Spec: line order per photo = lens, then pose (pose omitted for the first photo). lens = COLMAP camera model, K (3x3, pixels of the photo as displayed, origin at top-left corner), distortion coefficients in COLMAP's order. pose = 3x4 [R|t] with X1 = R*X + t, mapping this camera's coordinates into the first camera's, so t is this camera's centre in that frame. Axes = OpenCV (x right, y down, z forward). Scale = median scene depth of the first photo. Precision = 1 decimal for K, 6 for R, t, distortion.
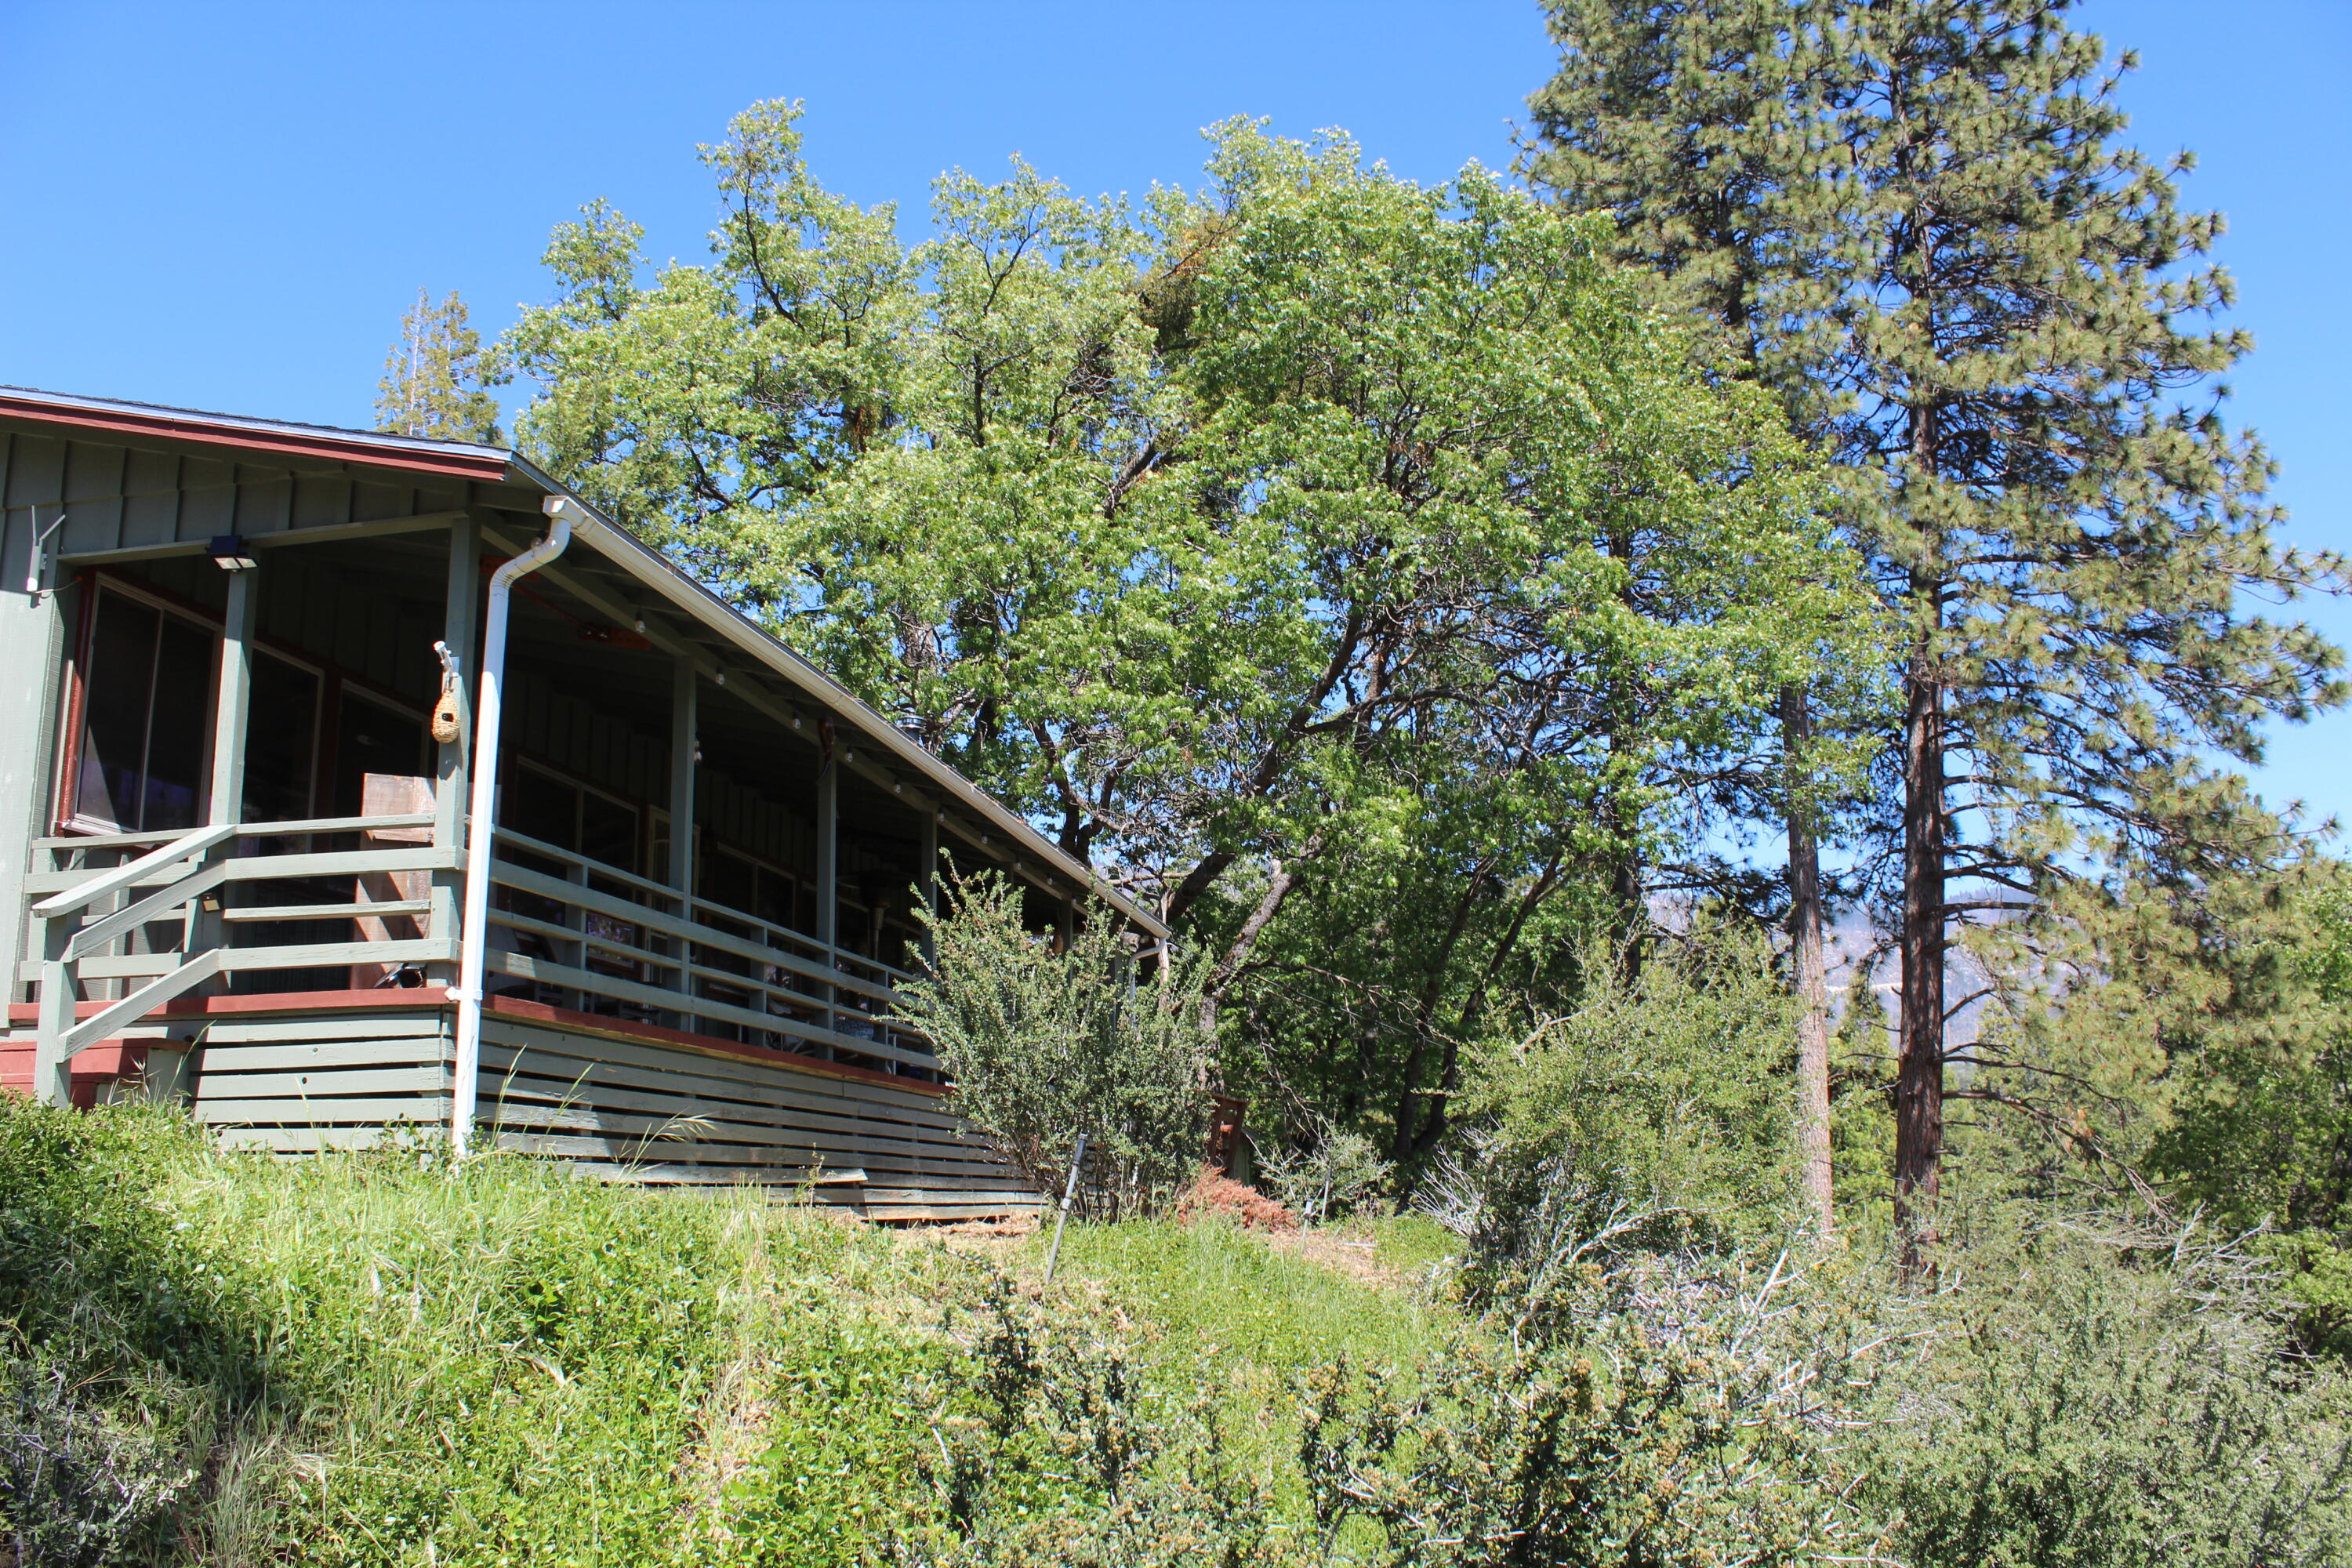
lens RADIAL K [[1937.2, 0, 1176.8], [0, 1937.2, 802.4], [0, 0, 1]] dist [-0.159060, 0.117378]
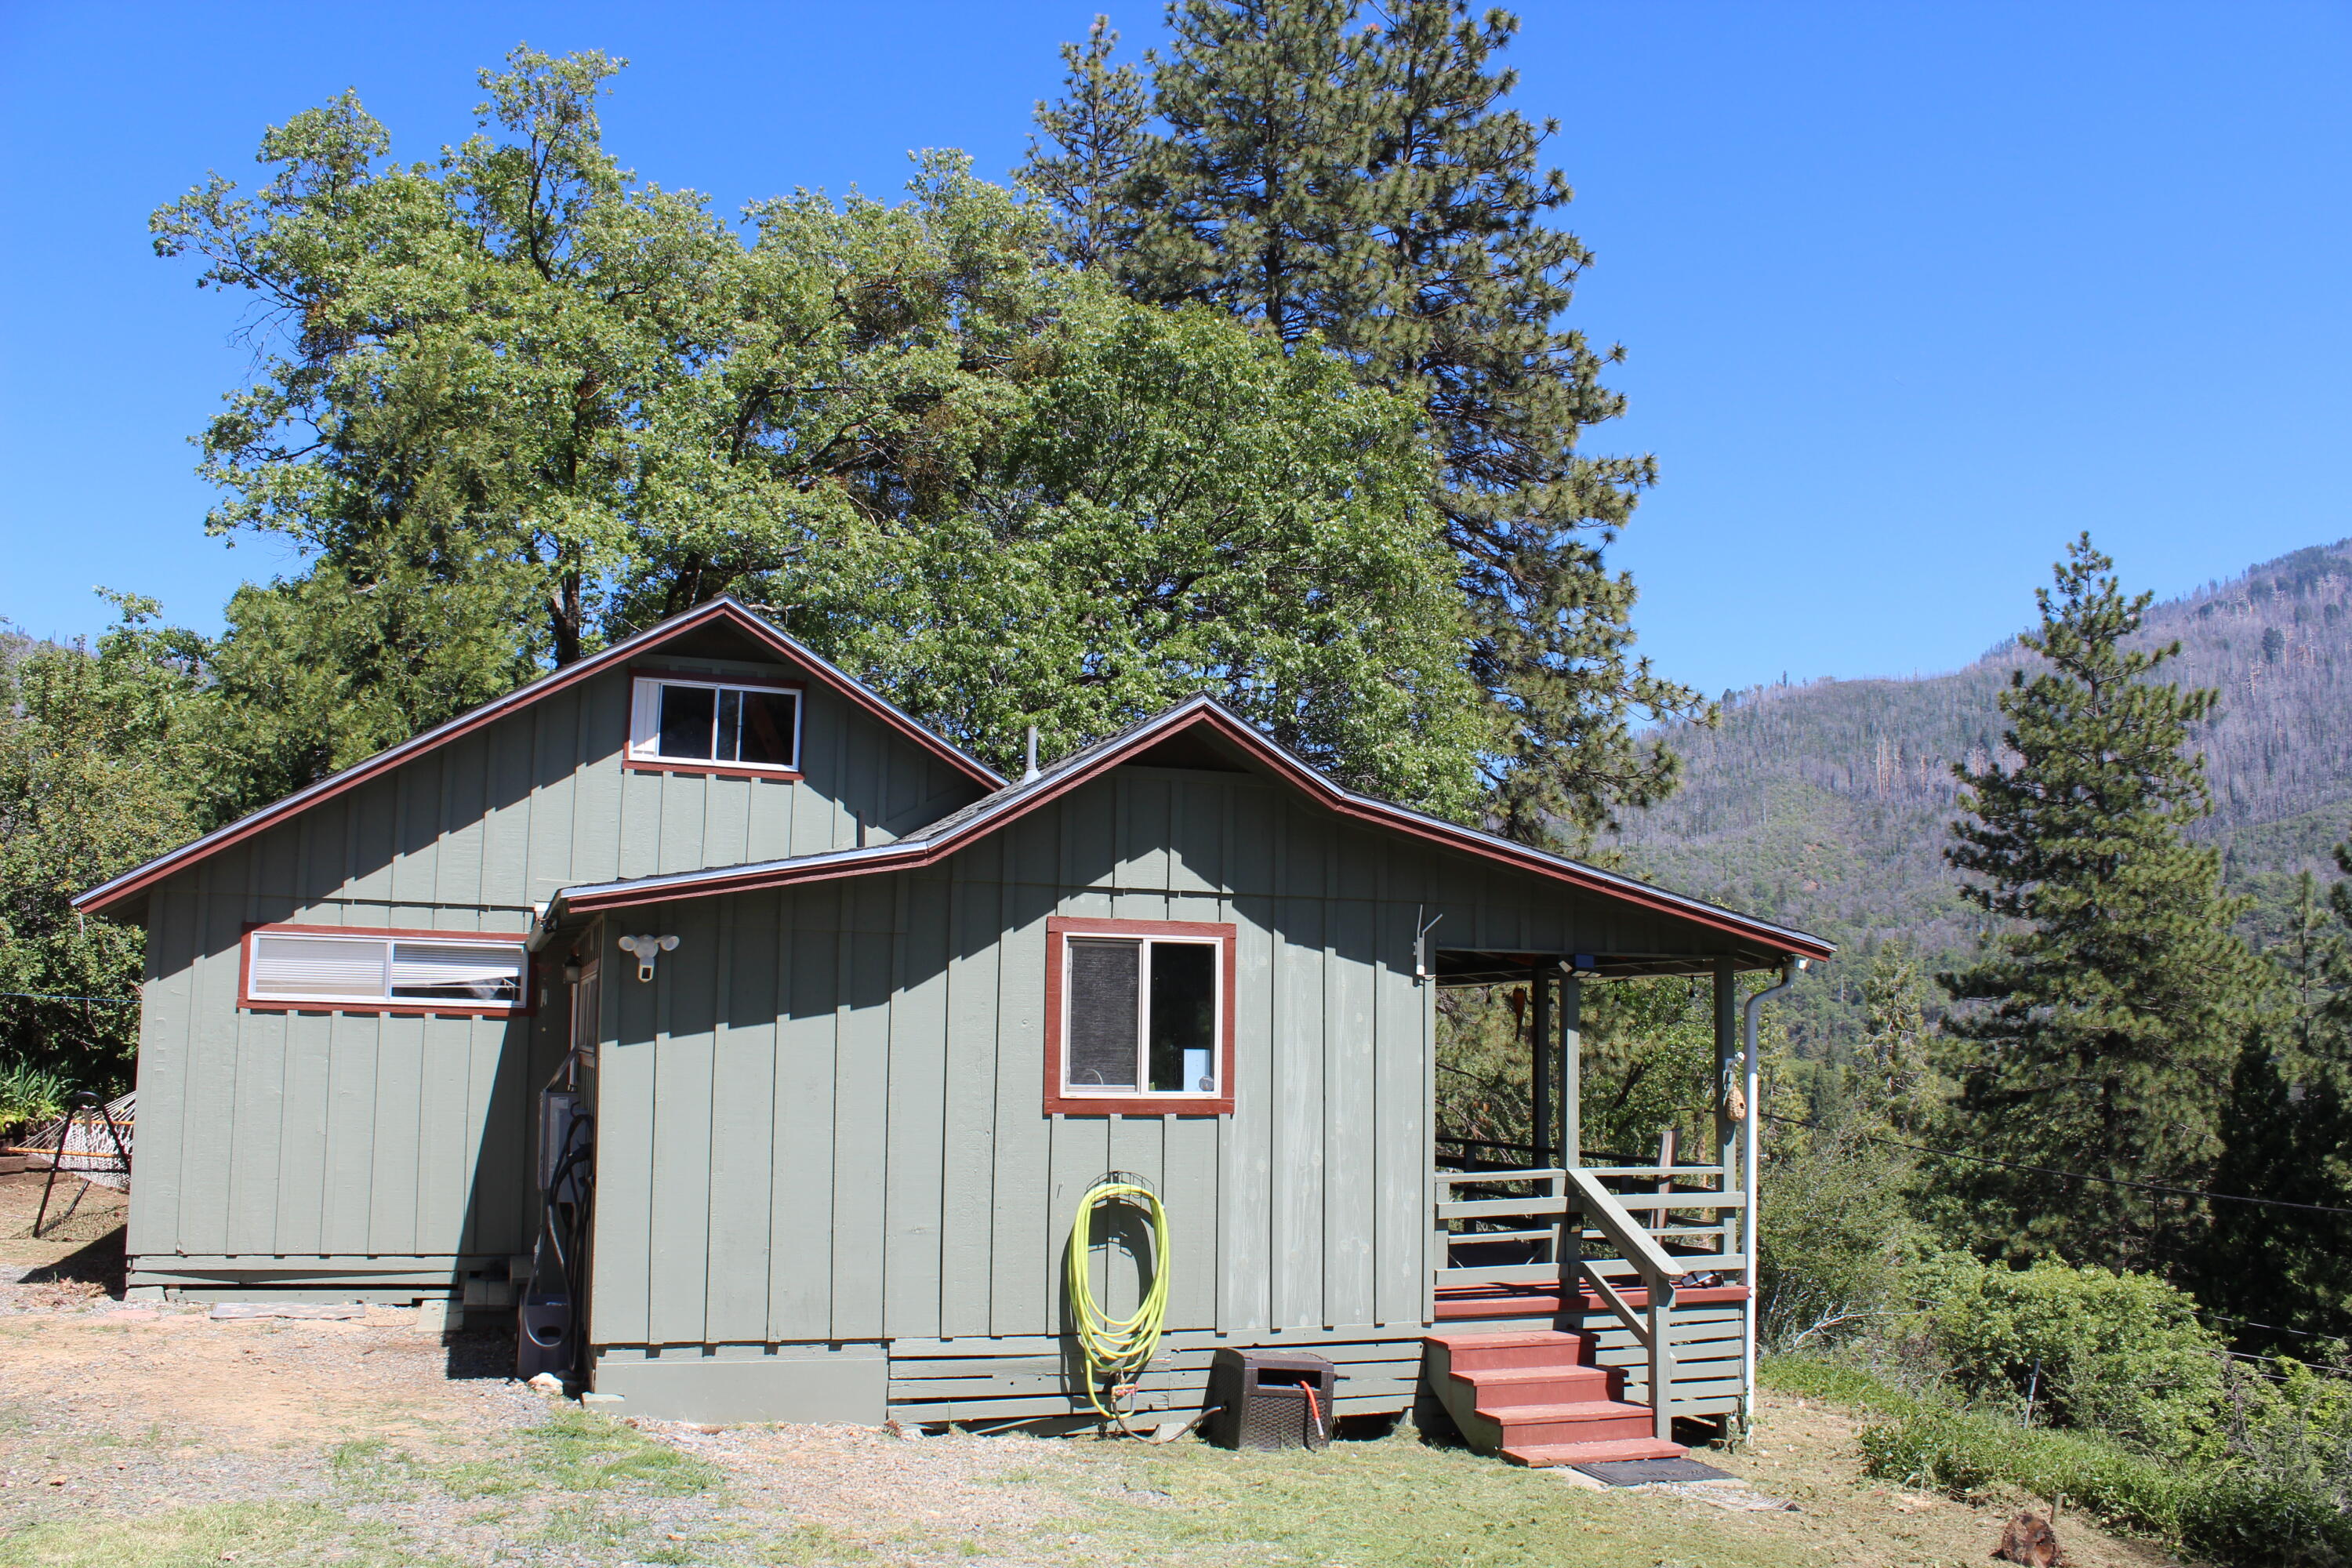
lens RADIAL K [[1937.2, 0, 1171.2], [0, 1937.2, 789.2], [0, 0, 1]] dist [-0.159060, 0.117378]
pose [[0.863302, 0.097739, 0.495132, -0.384551], [-0.134749, 0.990092, 0.039502, -0.072333], [-0.486366, -0.100821, 0.867919, -0.012772]]
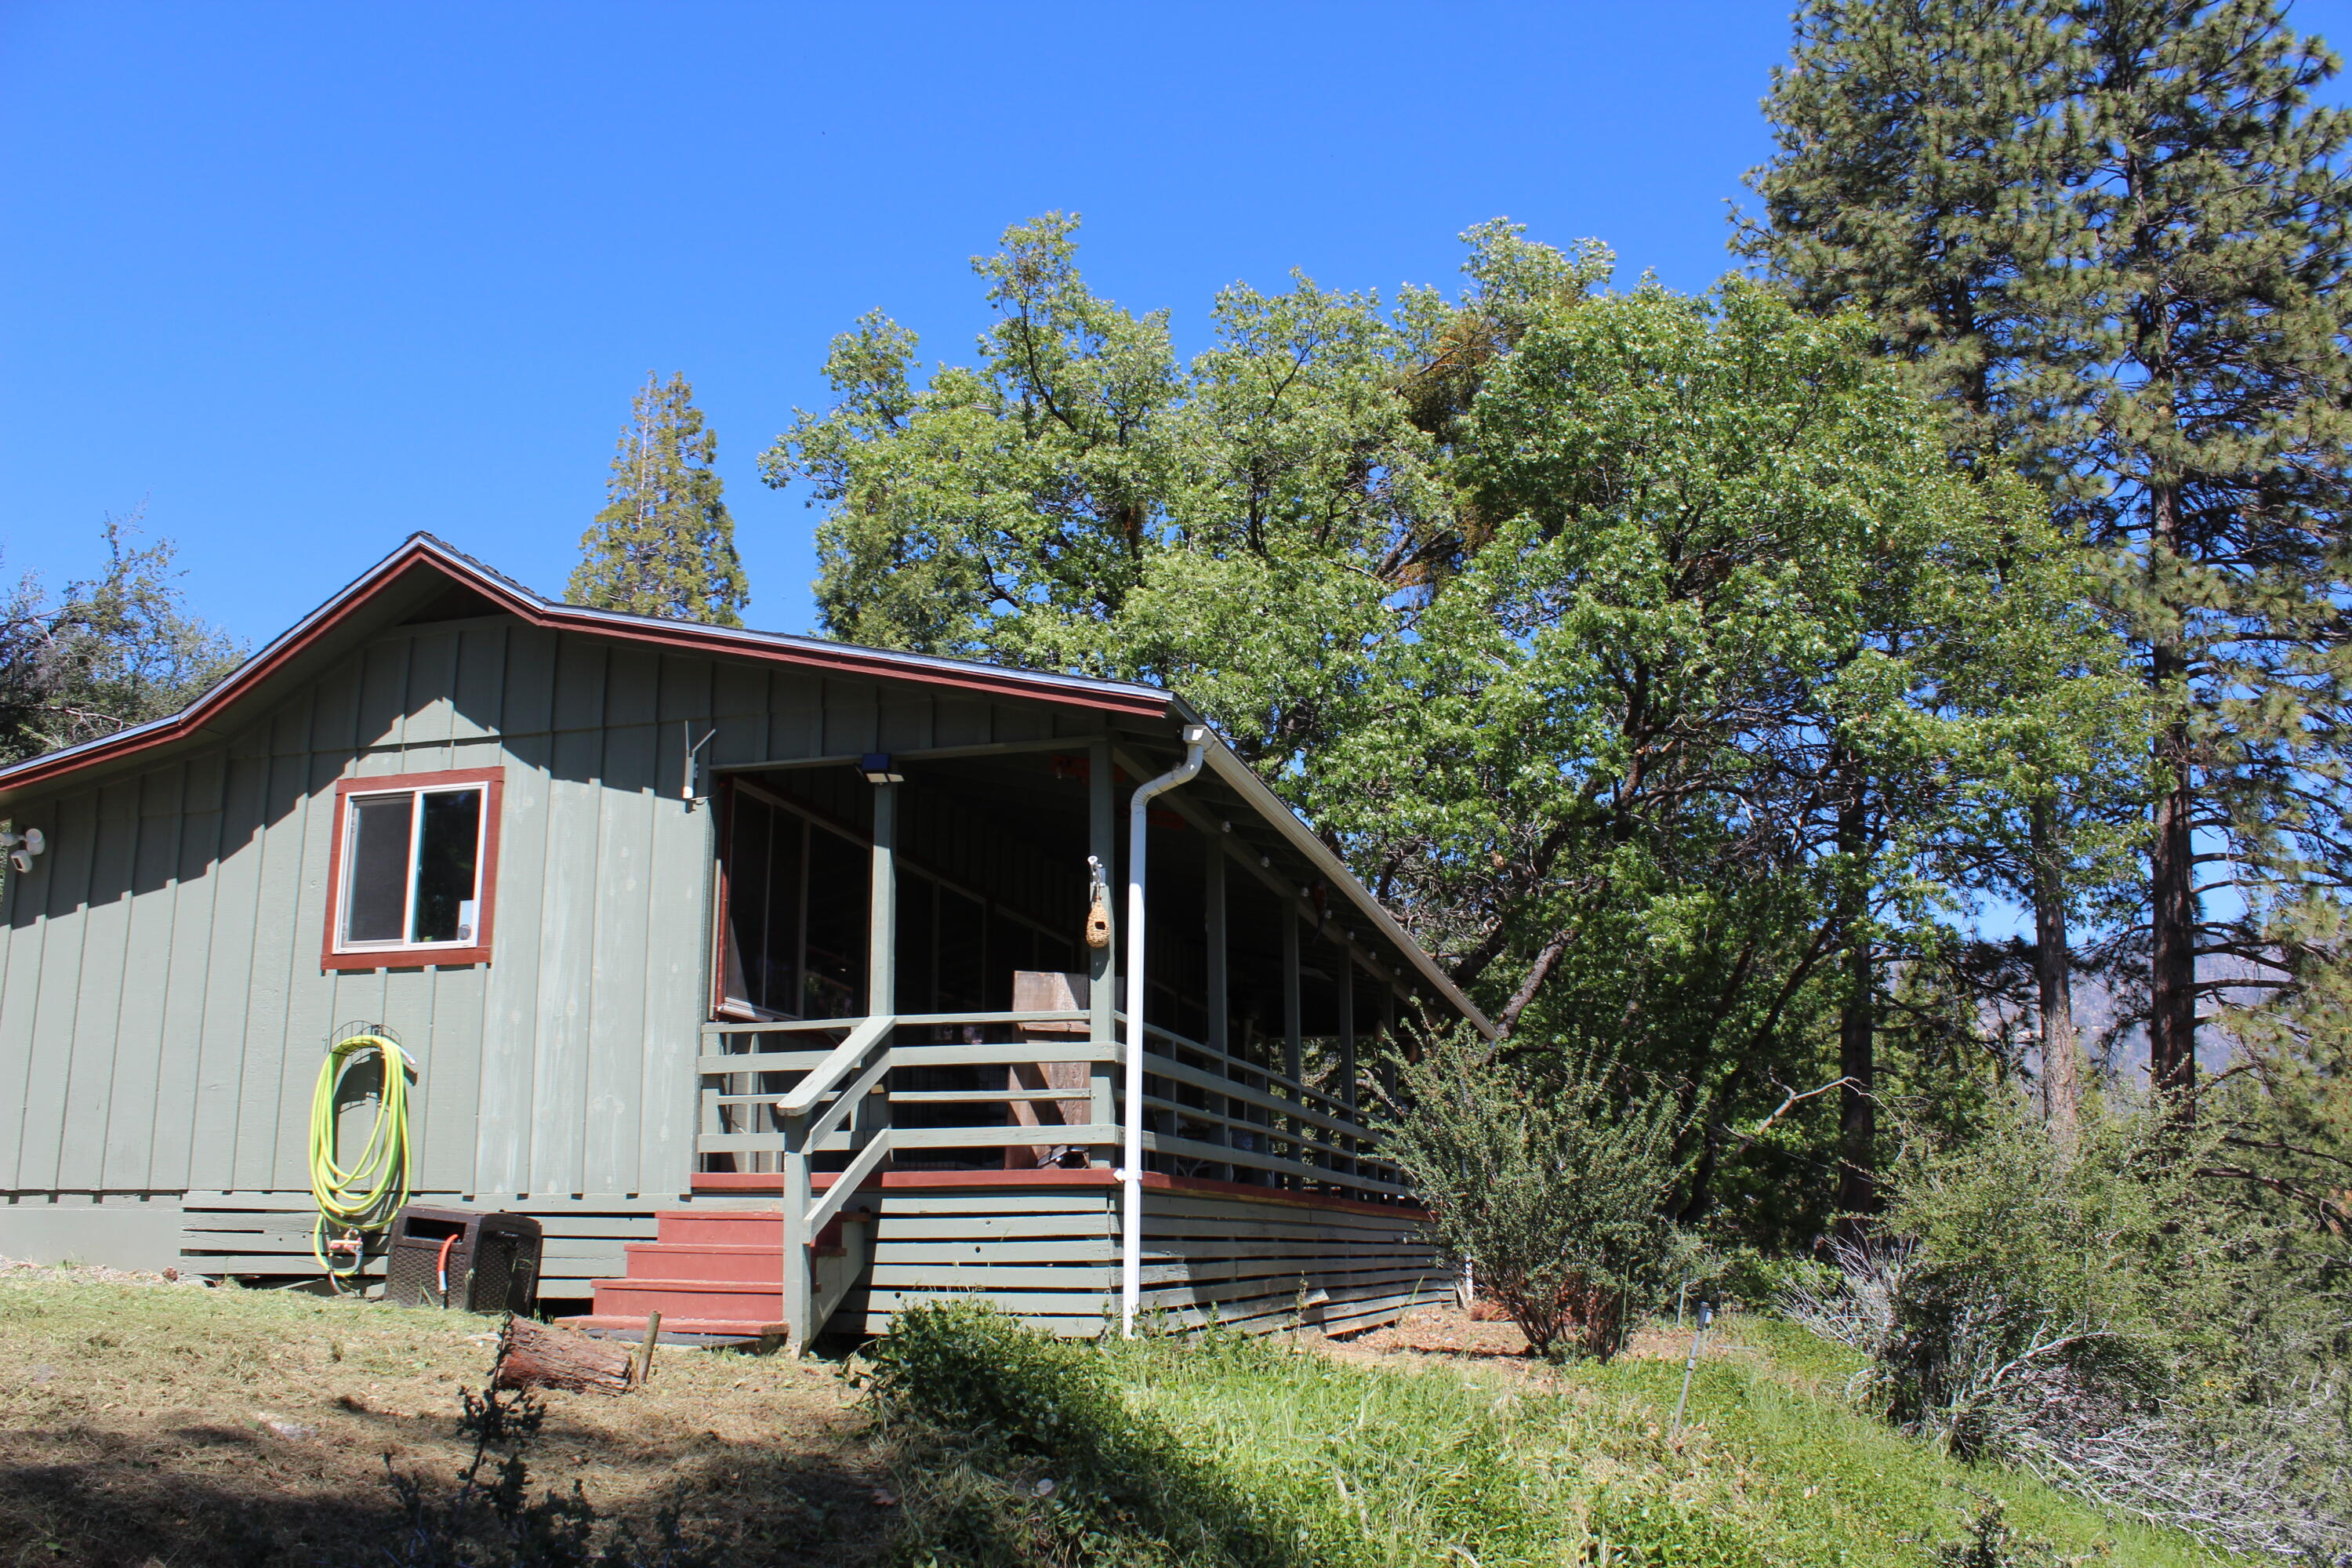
lens RADIAL K [[1921.4, 0, 1168.4], [0, 1921.4, 805.2], [0, 0, 1]] dist [-0.131959, 0.082774]
pose [[0.996550, -0.003279, -0.082927, -0.063198], [0.001531, 0.999775, -0.021134, -0.023008], [0.082977, 0.020935, 0.996332, -0.032228]]
